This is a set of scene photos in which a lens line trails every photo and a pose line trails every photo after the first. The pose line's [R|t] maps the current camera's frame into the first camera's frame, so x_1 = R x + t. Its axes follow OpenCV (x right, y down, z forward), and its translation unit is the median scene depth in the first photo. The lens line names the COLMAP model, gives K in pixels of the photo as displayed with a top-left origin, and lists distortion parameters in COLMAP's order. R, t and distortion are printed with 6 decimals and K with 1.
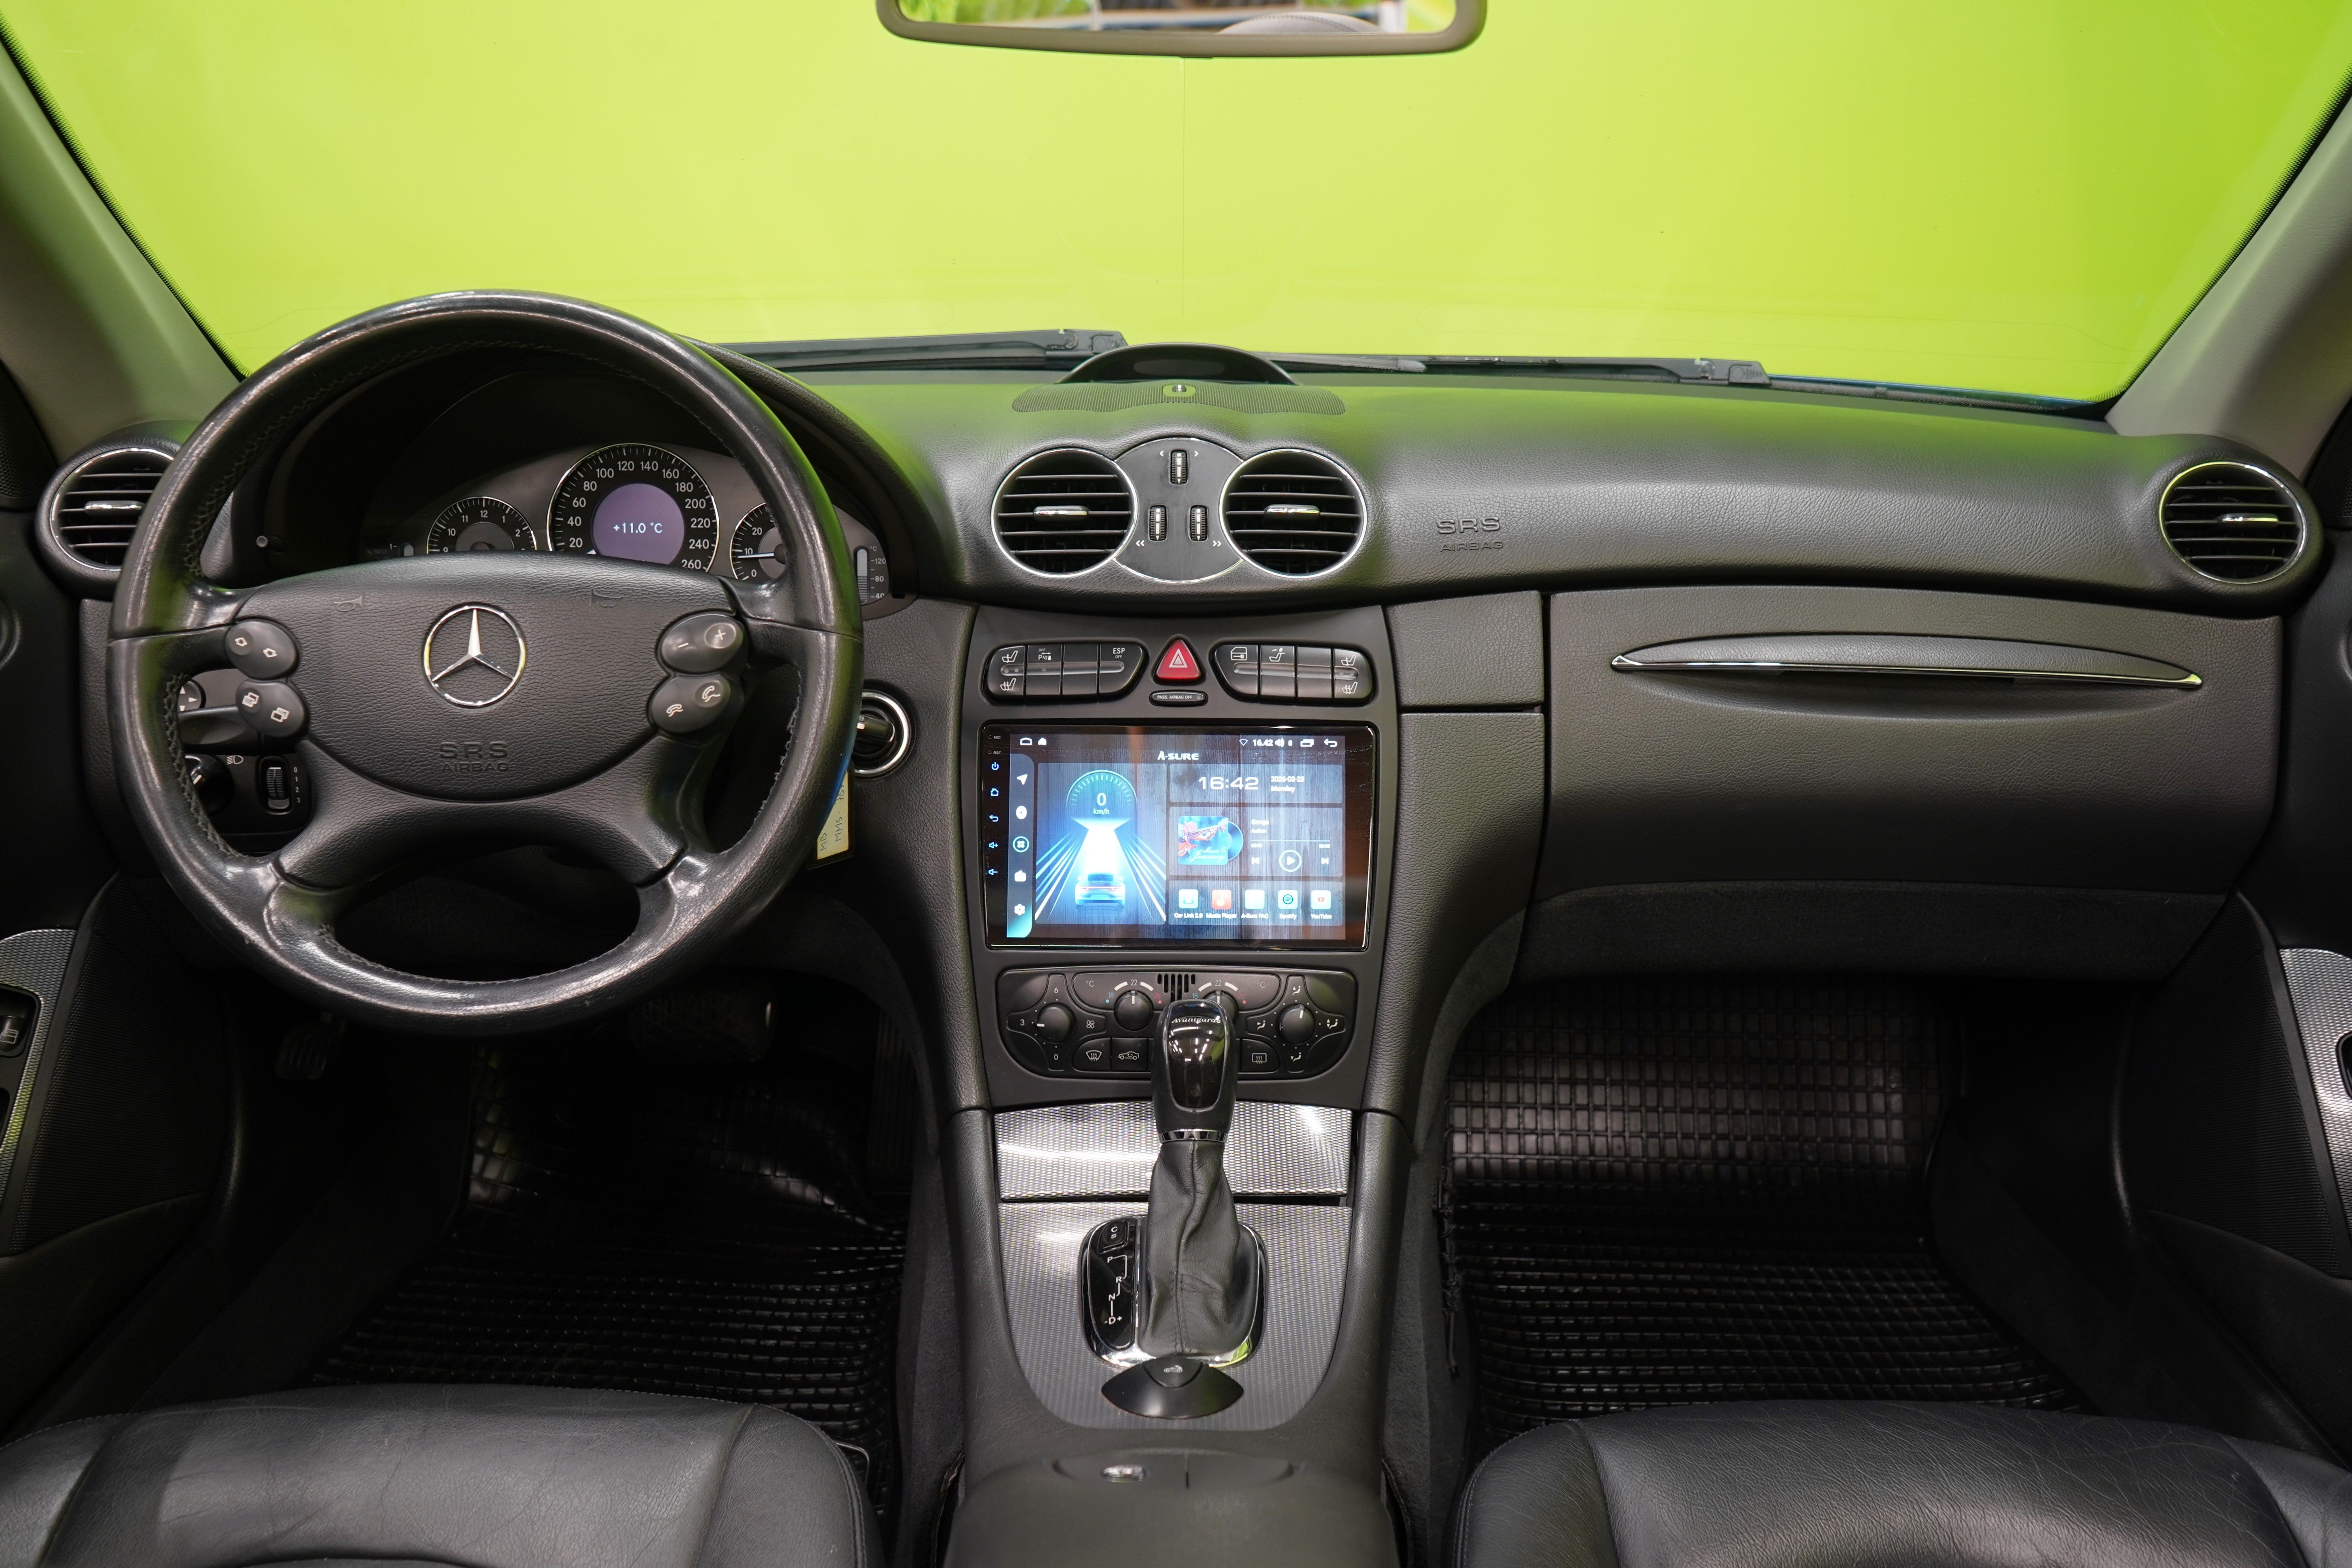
lens RADIAL K [[1898.9, 0, 1176.0], [0, 1898.9, 785.5], [0, 0, 1]] dist [-0.003077, -0.000880]
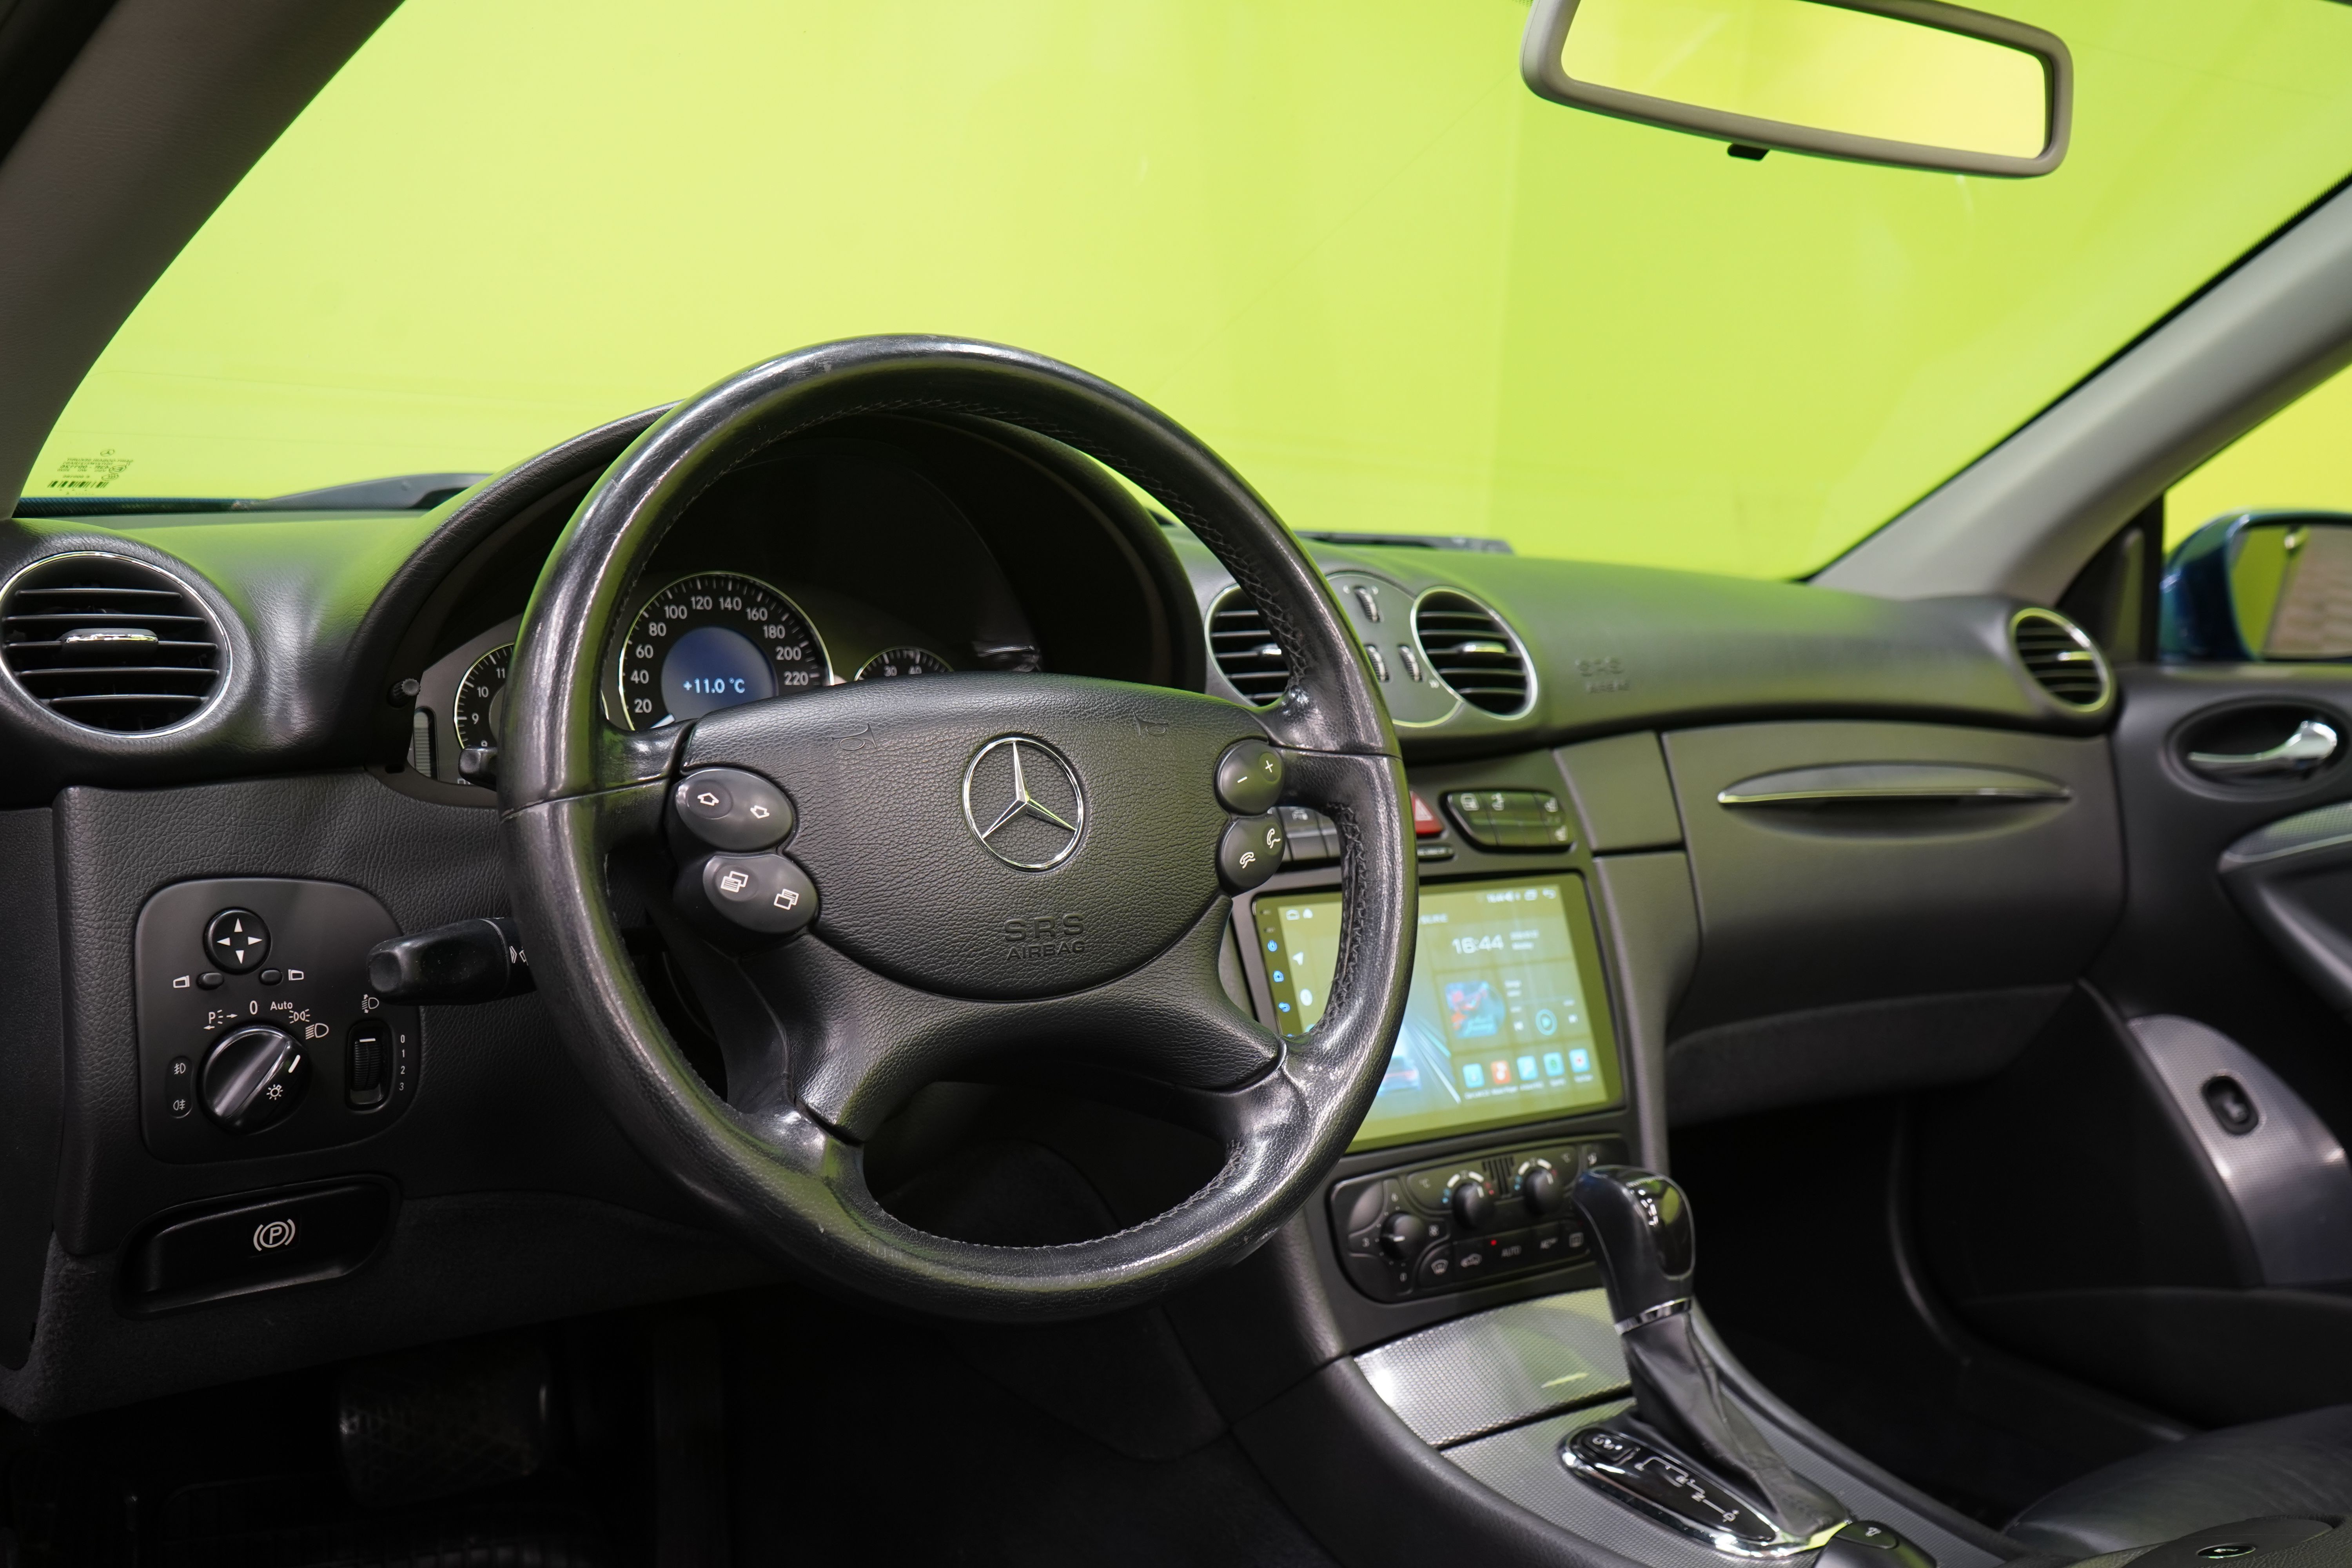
lens RADIAL K [[2227.7, 0, 1175.8], [0, 2227.7, 784.1], [0, 0, 1]] dist [0.025275, 0.000000]
pose [[0.803949, -0.033694, 0.593743, -0.716442], [0.127156, 0.985044, -0.116274, 0.028615], [-0.580945, 0.168976, 0.796210, 0.226270]]
